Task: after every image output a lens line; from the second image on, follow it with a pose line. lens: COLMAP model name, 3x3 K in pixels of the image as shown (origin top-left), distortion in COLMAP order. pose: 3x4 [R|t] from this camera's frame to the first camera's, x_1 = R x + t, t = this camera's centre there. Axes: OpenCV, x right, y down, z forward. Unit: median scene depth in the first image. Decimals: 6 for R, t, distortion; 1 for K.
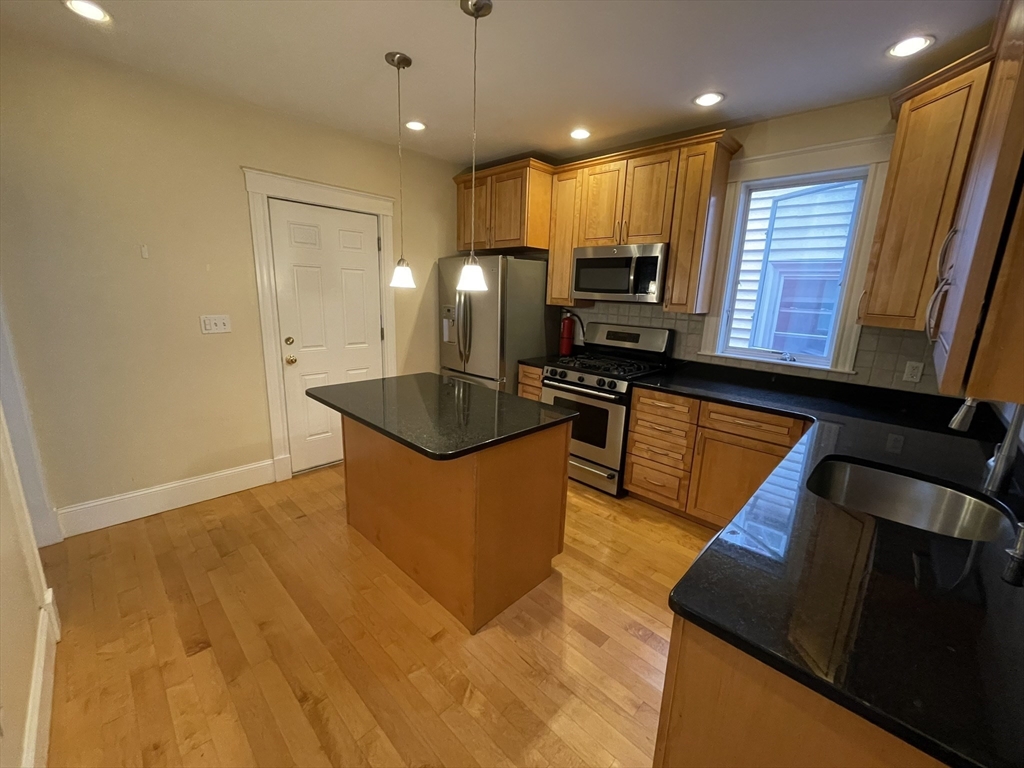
lens RADIAL K [[415.1, 0, 514.2], [0, 415.1, 383.6], [0, 0, 1]] dist [-0.001046, -0.000190]
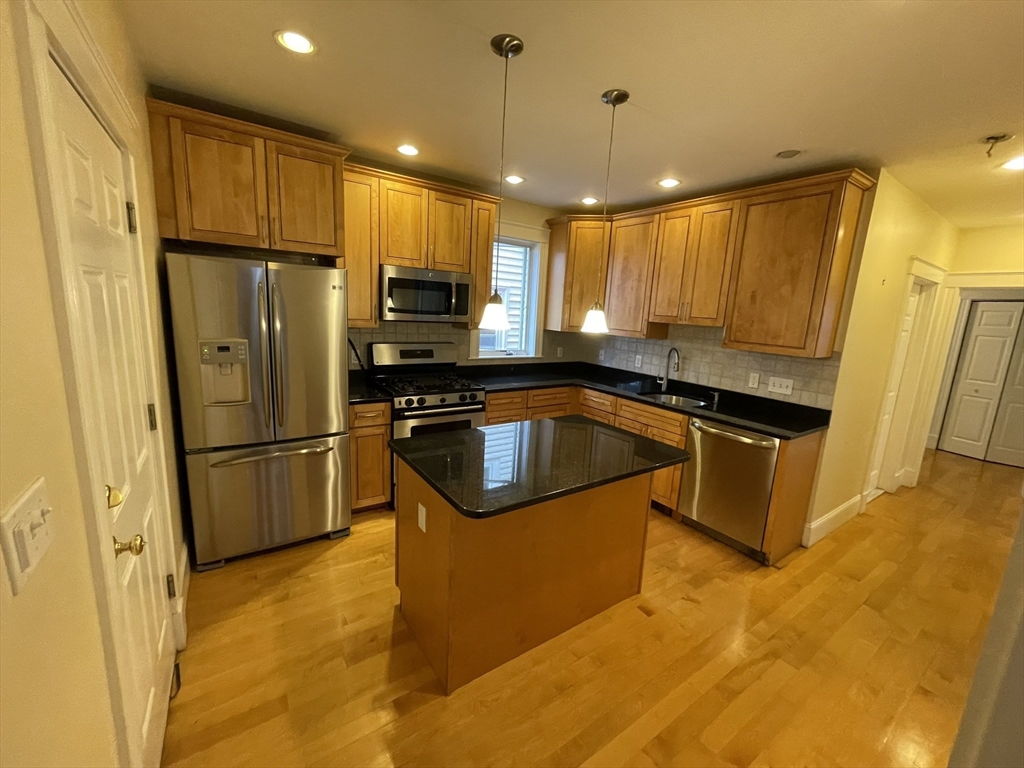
lens RADIAL K [[415.1, 0, 514.2], [0, 415.1, 383.6], [0, 0, 1]] dist [-0.001046, -0.000190]
pose [[0.199594, -0.199930, 0.959265, -0.774723], [0.168837, 0.971339, 0.167316, -0.191503], [-0.965223, 0.128565, 0.227629, 0.591217]]
